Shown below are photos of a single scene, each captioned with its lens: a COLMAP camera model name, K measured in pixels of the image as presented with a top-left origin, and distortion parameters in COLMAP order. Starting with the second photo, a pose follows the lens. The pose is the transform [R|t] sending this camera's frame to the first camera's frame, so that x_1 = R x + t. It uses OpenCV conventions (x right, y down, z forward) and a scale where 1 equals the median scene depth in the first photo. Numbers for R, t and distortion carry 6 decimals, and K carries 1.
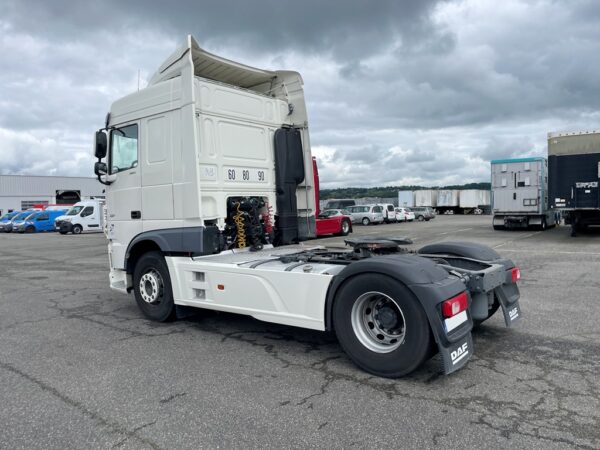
lens RADIAL K [[456.9, 0, 308.6], [0, 456.9, 224.3], [0, 0, 1]] dist [0.067578, -0.082095]
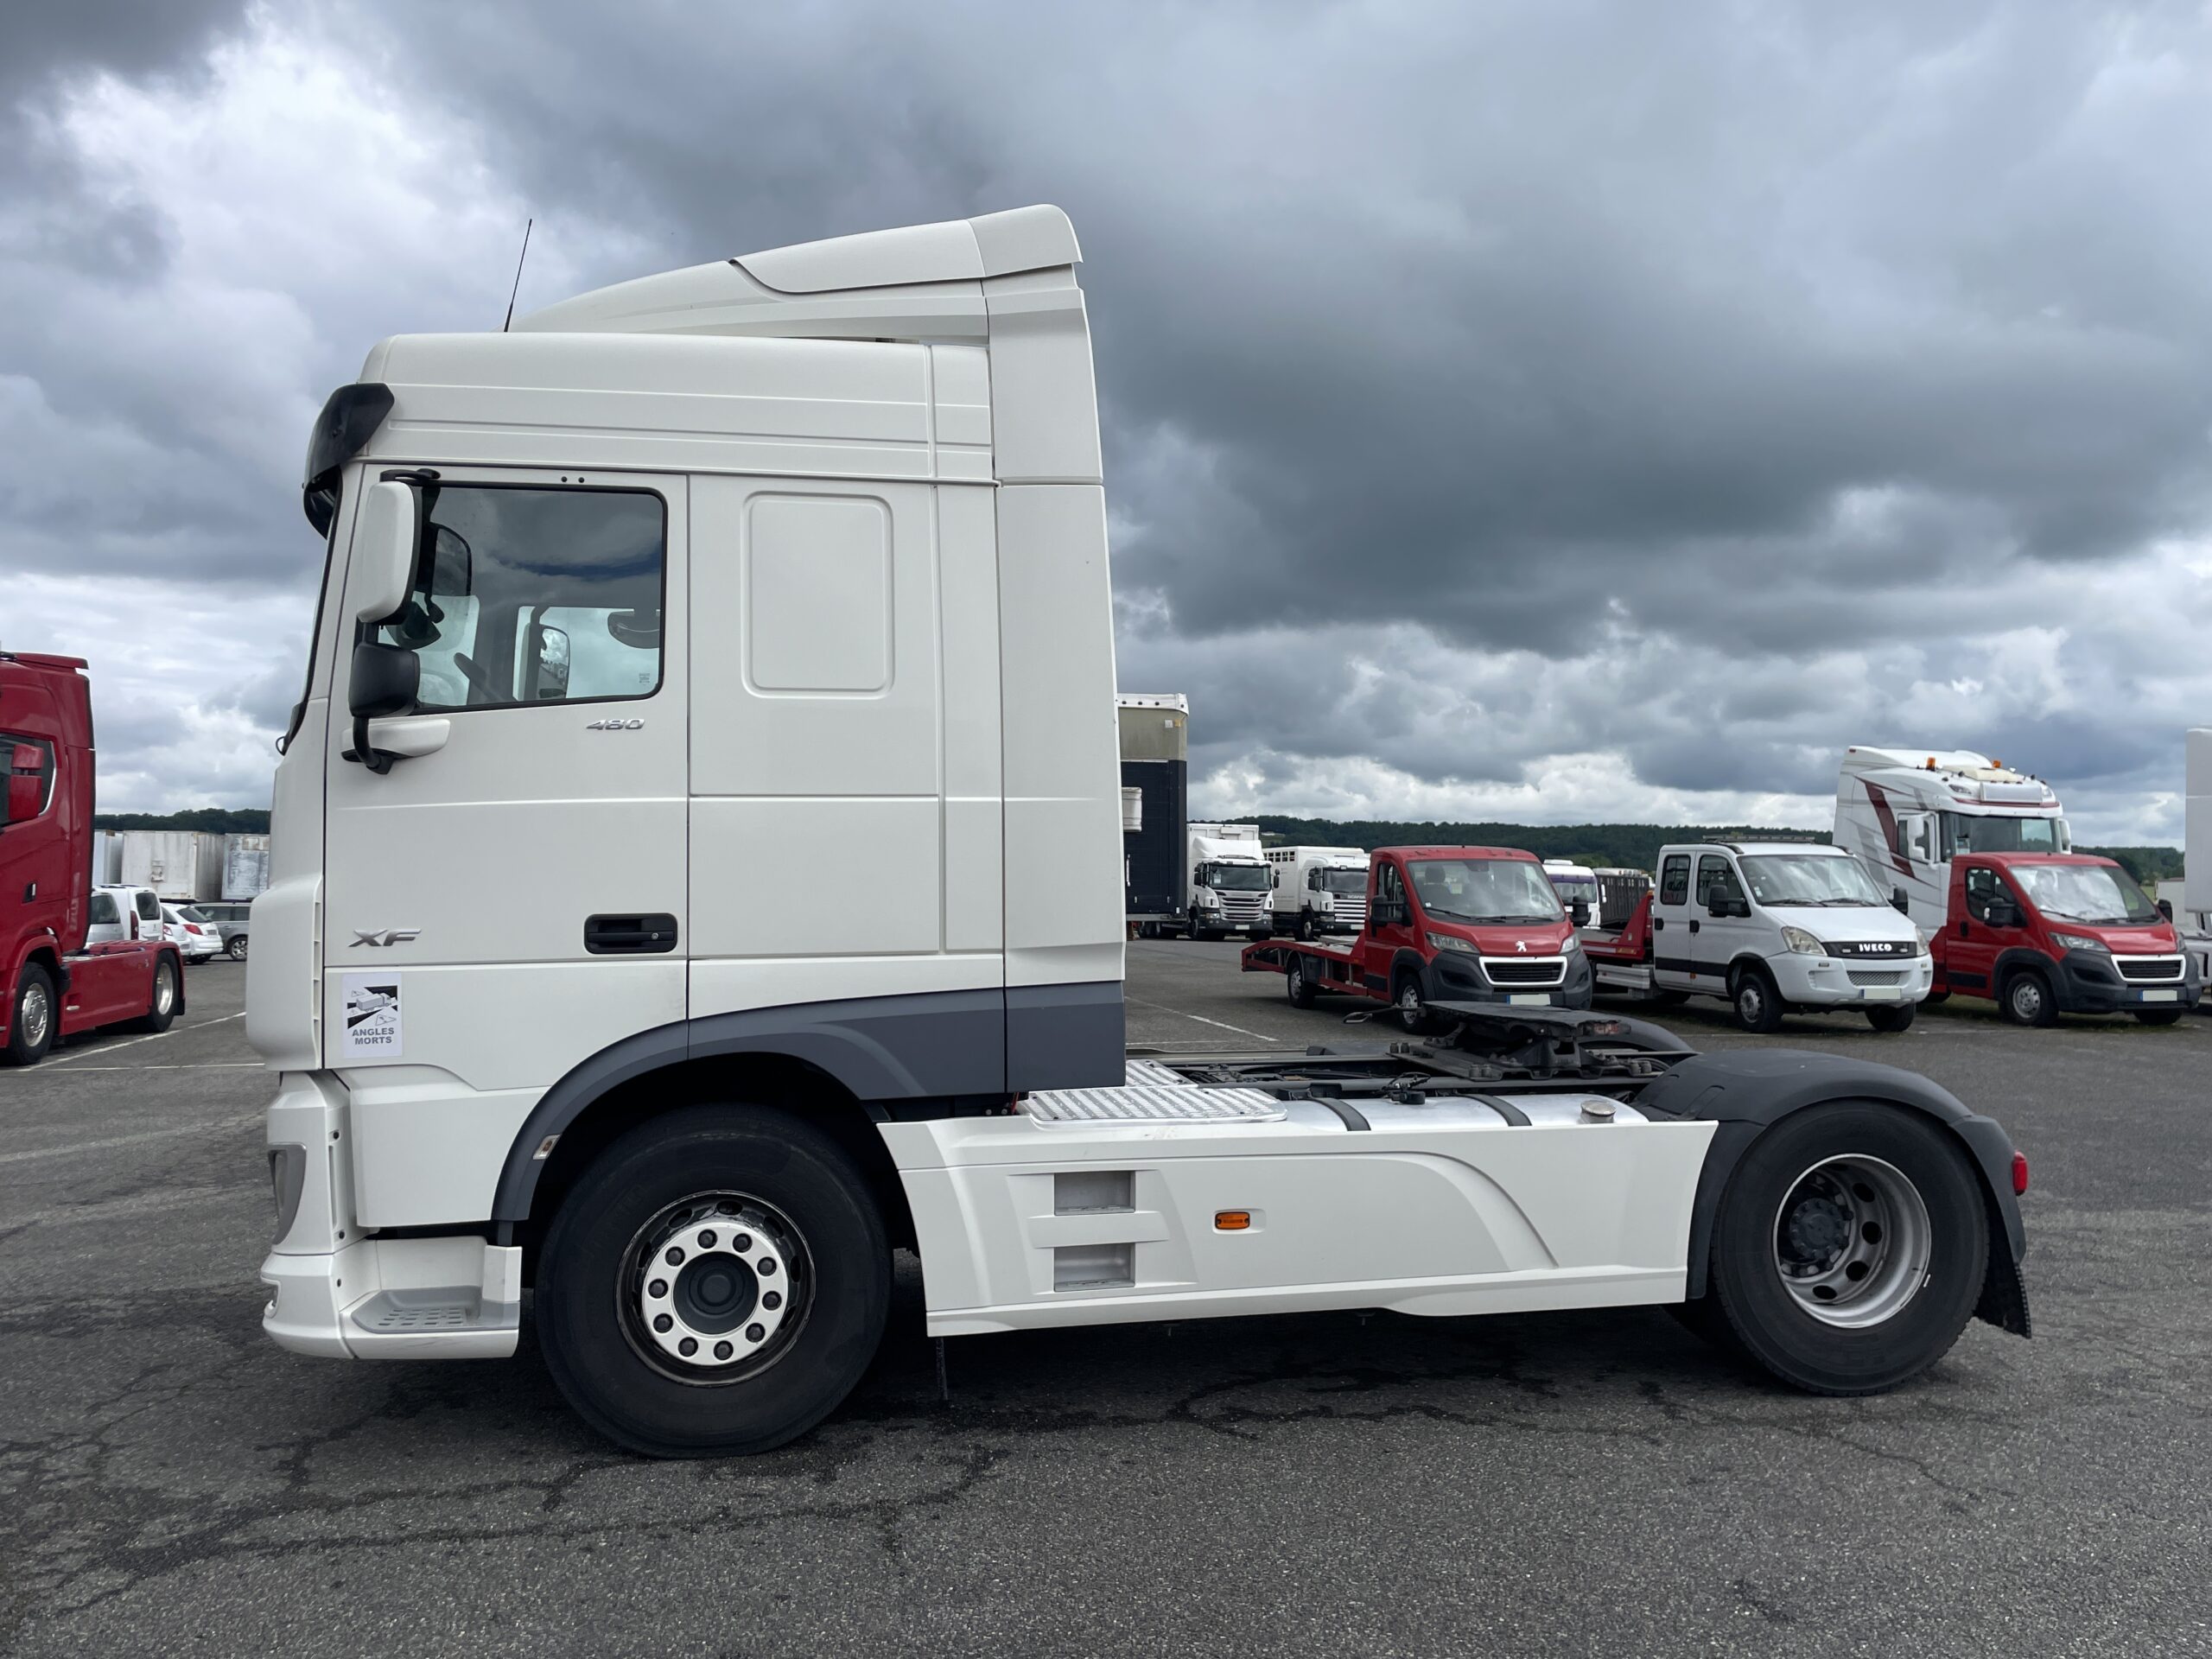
lens RADIAL K [[1684.3, 0, 1137.7], [0, 1684.3, 827.0], [0, 0, 1]] dist [0.067578, -0.082095]
pose [[0.652211, 0.051139, 0.756311, -0.794284], [0.012865, 0.996831, -0.078497, -0.006026], [-0.757928, 0.060926, 0.649486, 0.351474]]
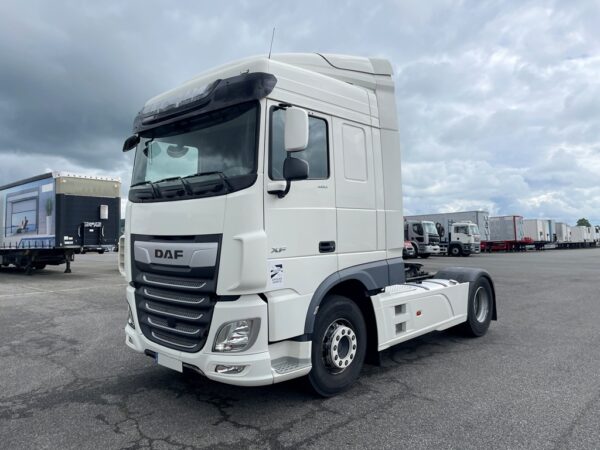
lens RADIAL K [[453.1, 0, 303.3], [0, 453.1, 222.6], [0, 0, 1]] dist [0.080295, -0.109501]
pose [[0.079362, 0.050474, 0.995567, -1.064784], [0.043127, 0.997608, -0.054015, -0.021700], [-0.995913, 0.047223, 0.076995, 0.985087]]
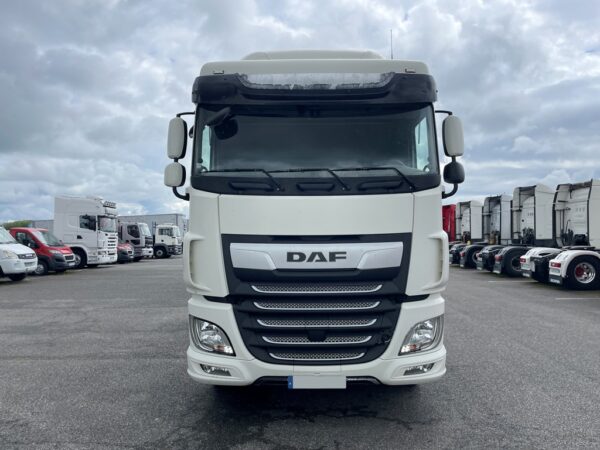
lens RADIAL K [[453.1, 0, 303.3], [0, 453.1, 222.6], [0, 0, 1]] dist [0.080295, -0.109501]
pose [[-0.620440, 0.051606, 0.782554, -0.846557], [0.058037, 0.998118, -0.019807, -0.054330], [-0.782104, 0.033128, -0.622267, 1.628518]]
